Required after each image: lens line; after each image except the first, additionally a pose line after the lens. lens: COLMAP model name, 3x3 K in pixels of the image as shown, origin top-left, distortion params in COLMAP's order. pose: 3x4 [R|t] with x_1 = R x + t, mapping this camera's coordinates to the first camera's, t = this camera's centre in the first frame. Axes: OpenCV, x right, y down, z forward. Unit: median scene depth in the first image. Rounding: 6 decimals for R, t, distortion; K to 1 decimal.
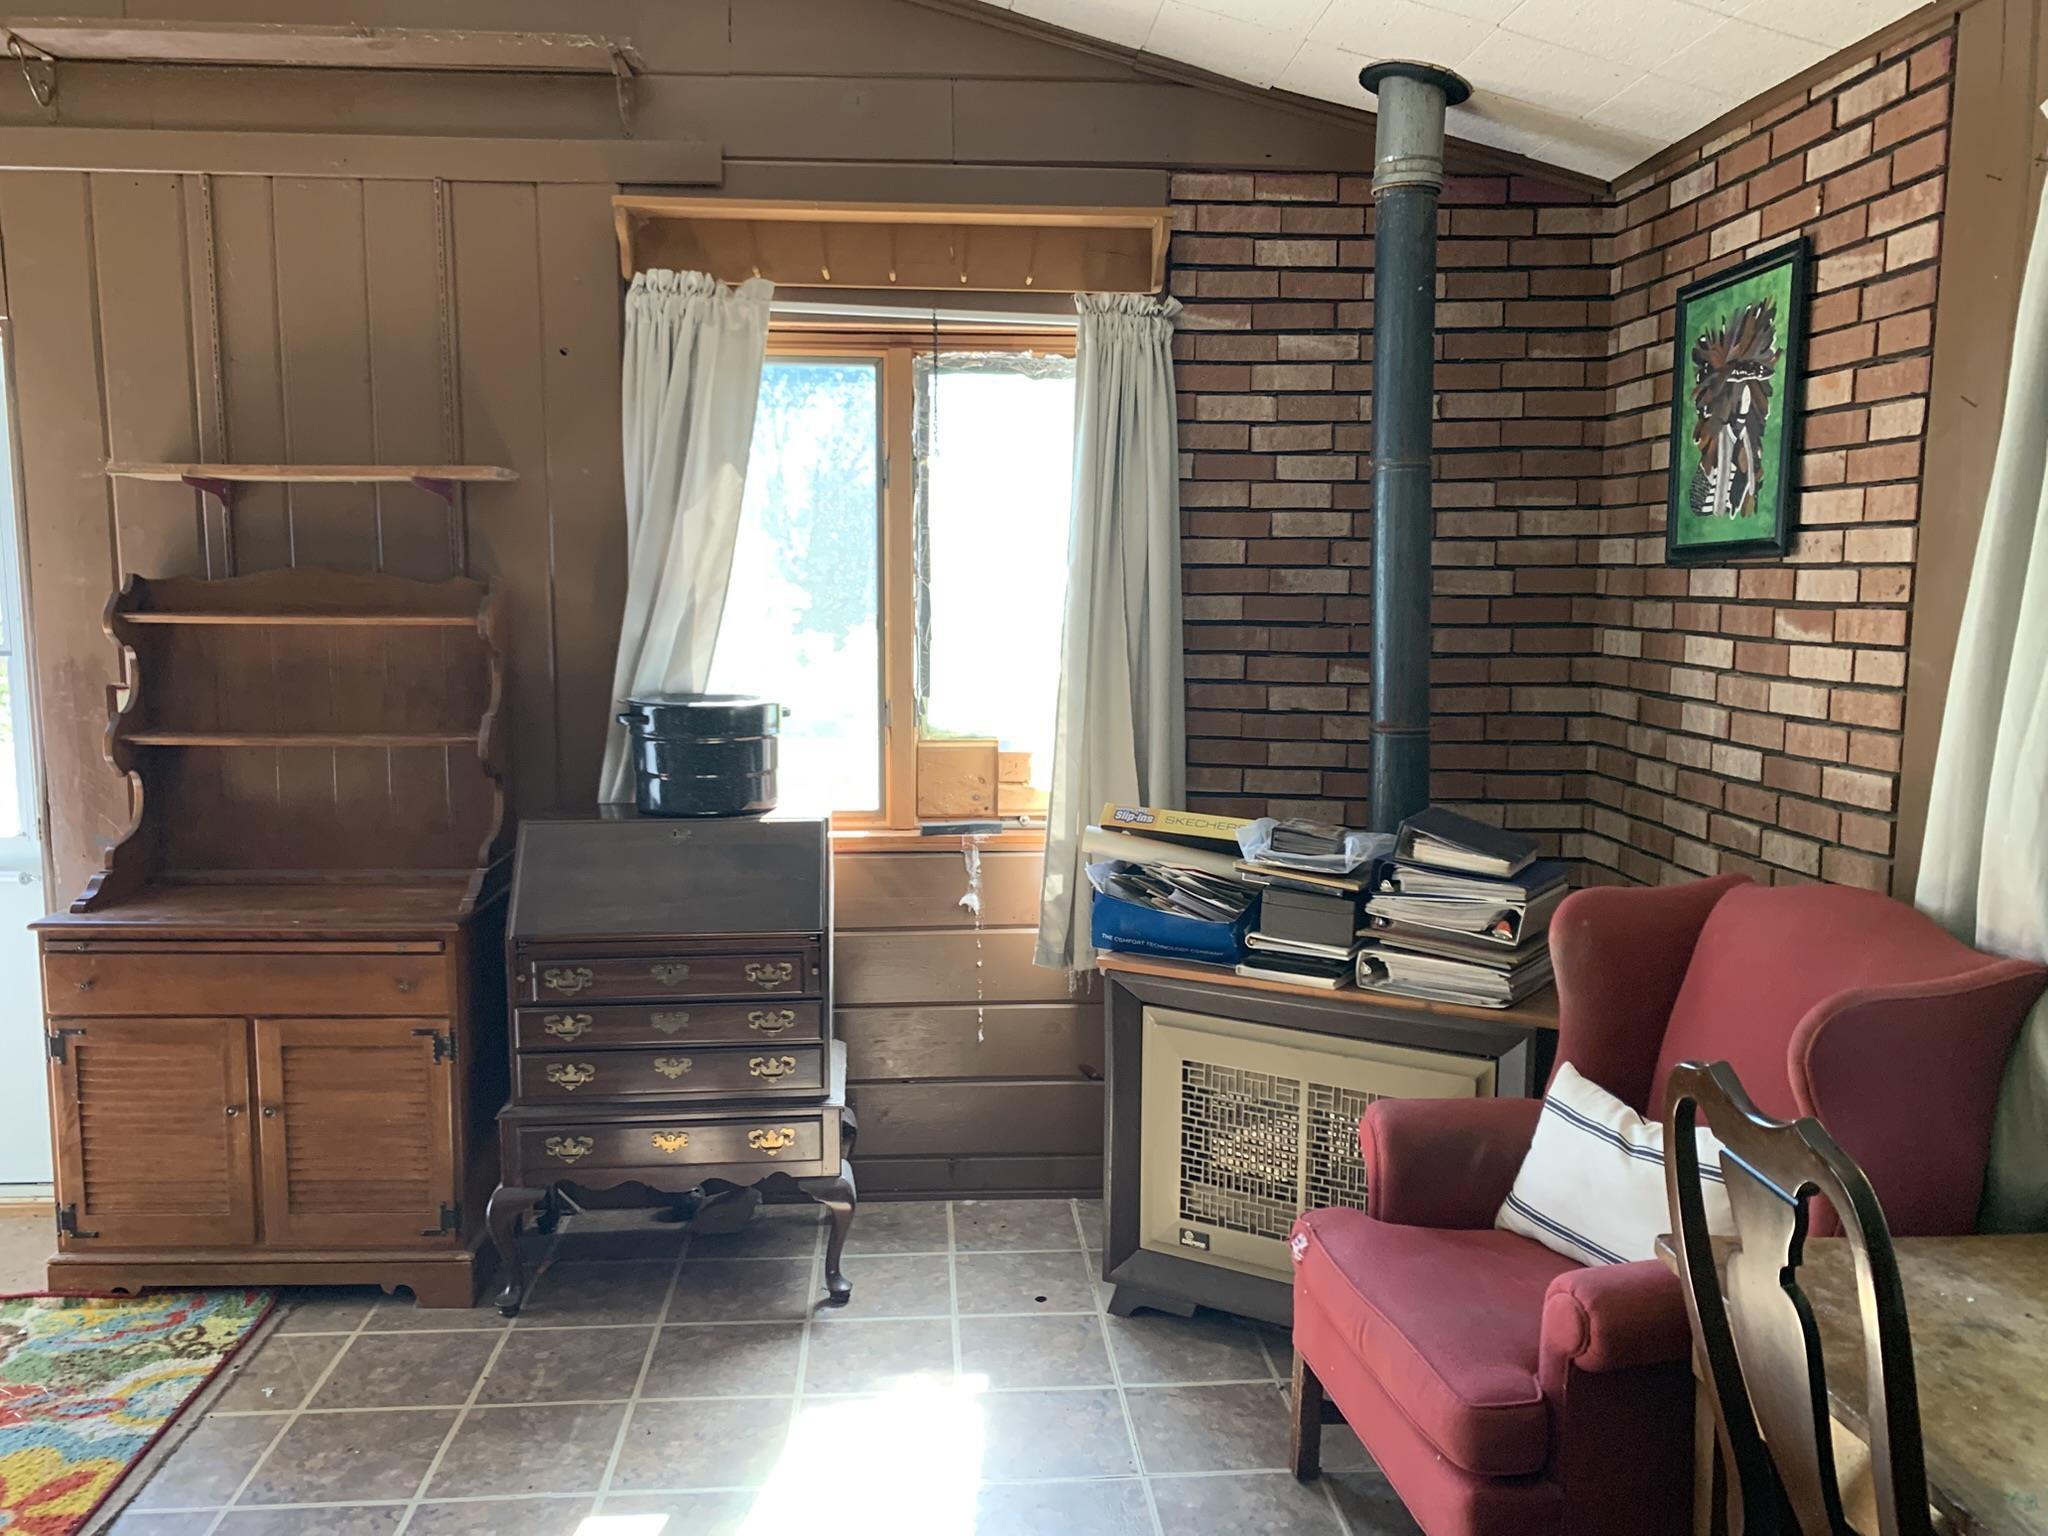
lens RADIAL K [[1562.4, 0, 1005.9], [0, 1562.4, 763.0], [0, 0, 1]] dist [0.027117, -0.027880]
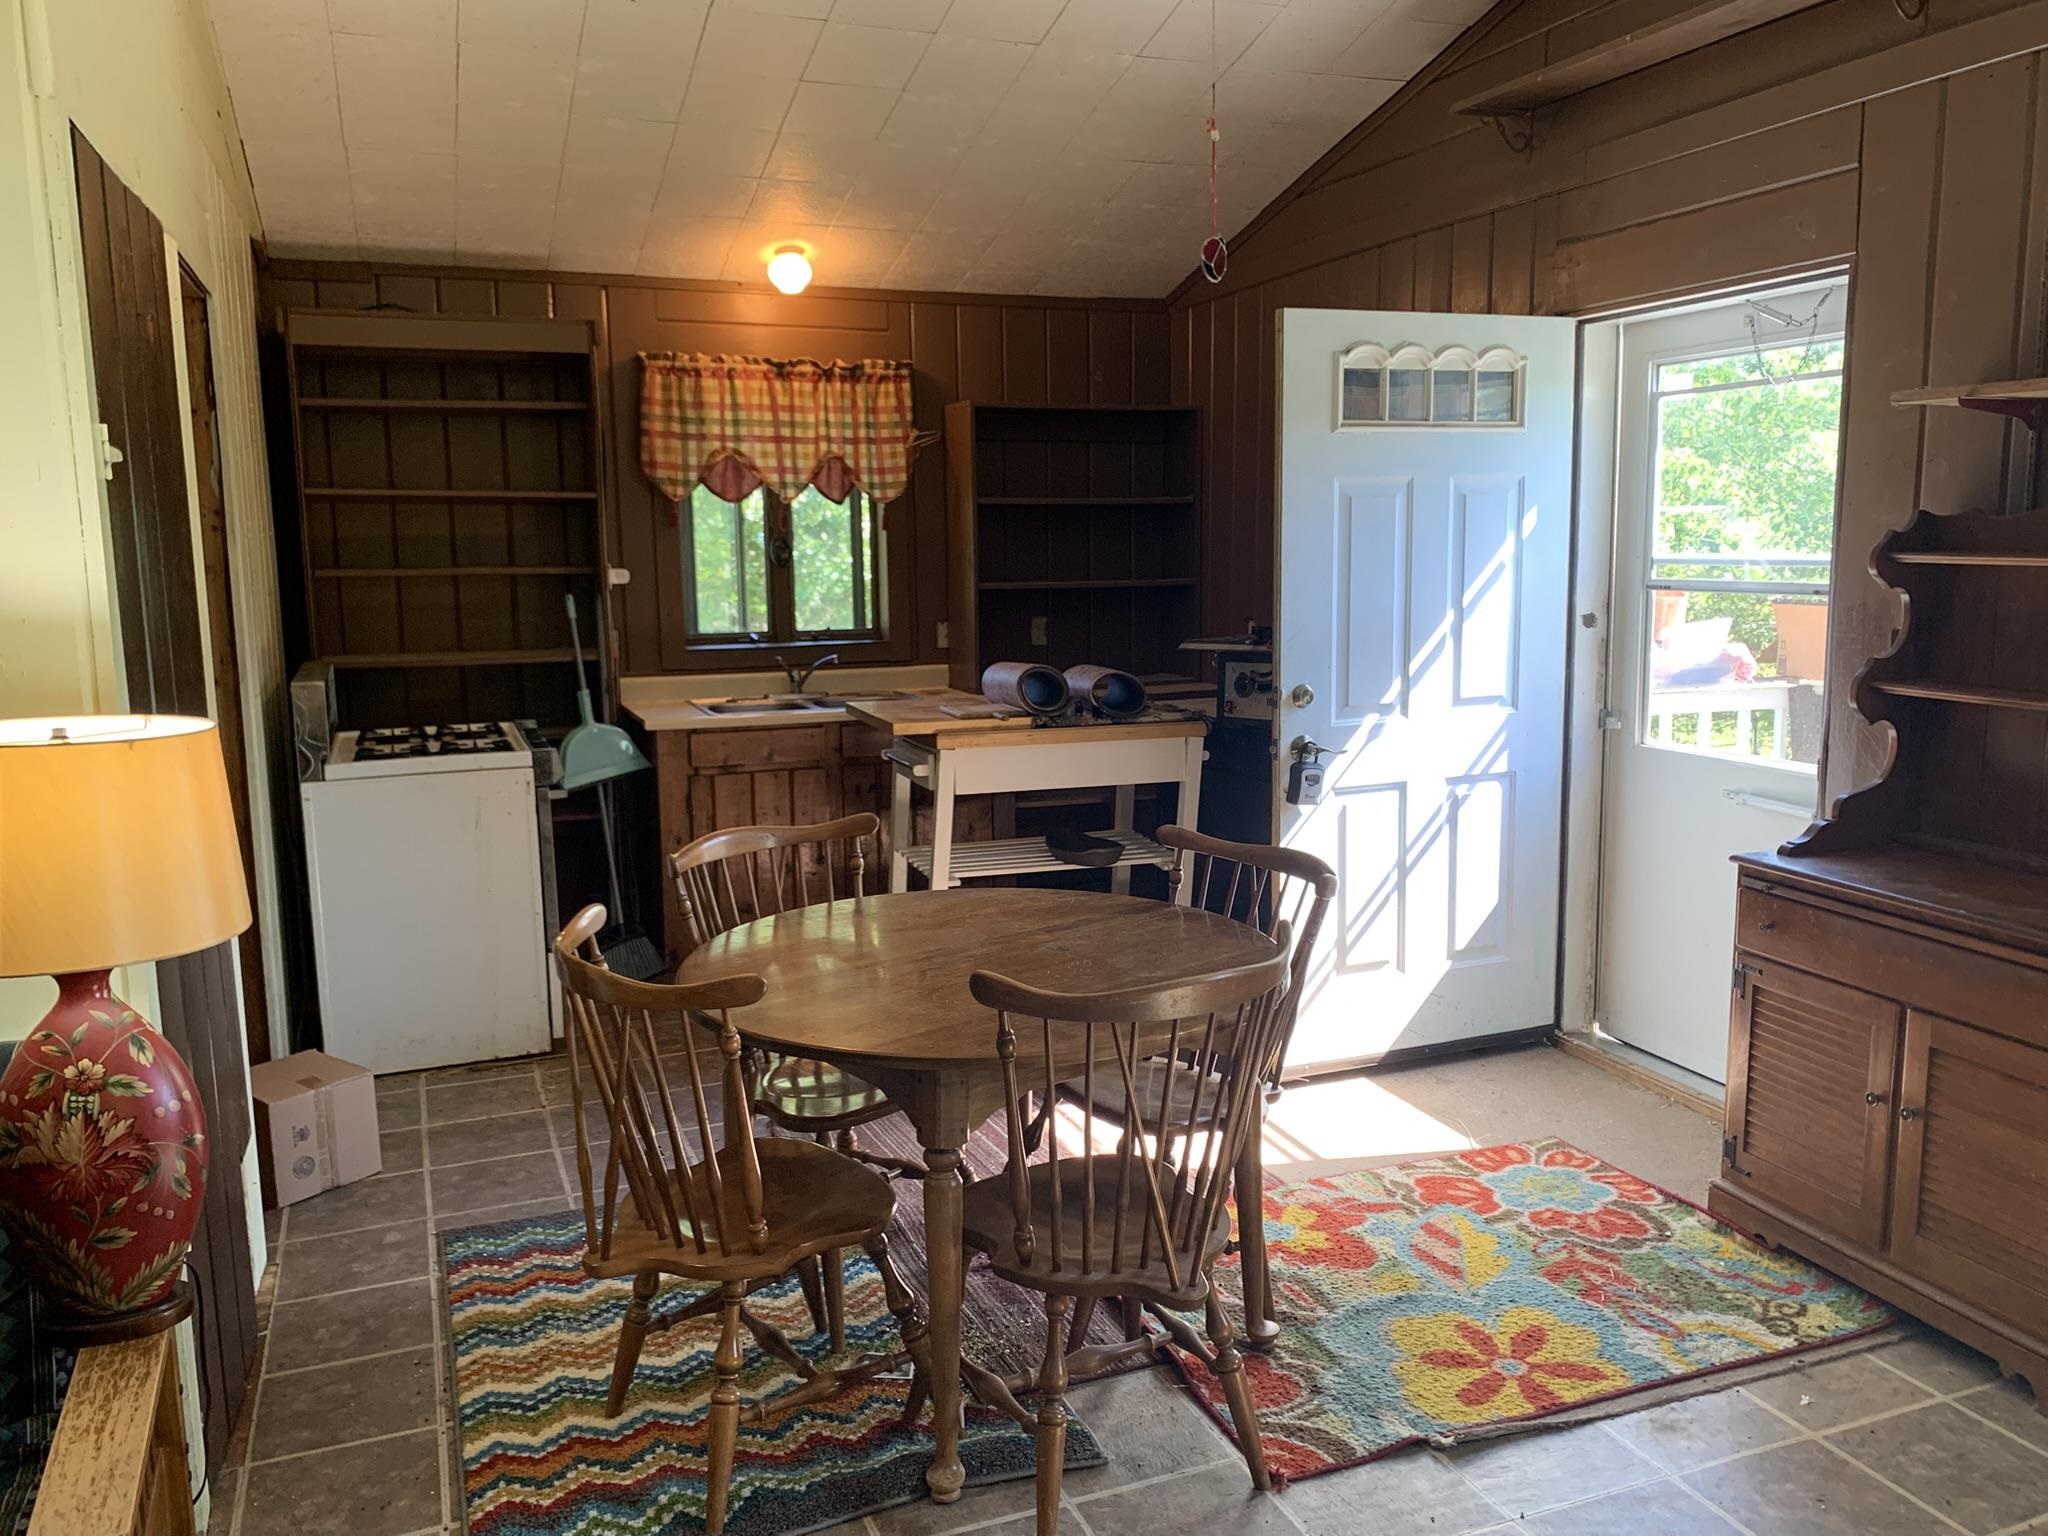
lens RADIAL K [[1562.4, 0, 1027.7], [0, 1562.4, 761.7], [0, 0, 1]] dist [0.027117, -0.027880]
pose [[0.305925, 0.128951, -0.943282, 0.194451], [-0.100257, 0.989640, 0.102773, -0.017449], [0.946762, 0.063130, 0.315684, 0.234438]]
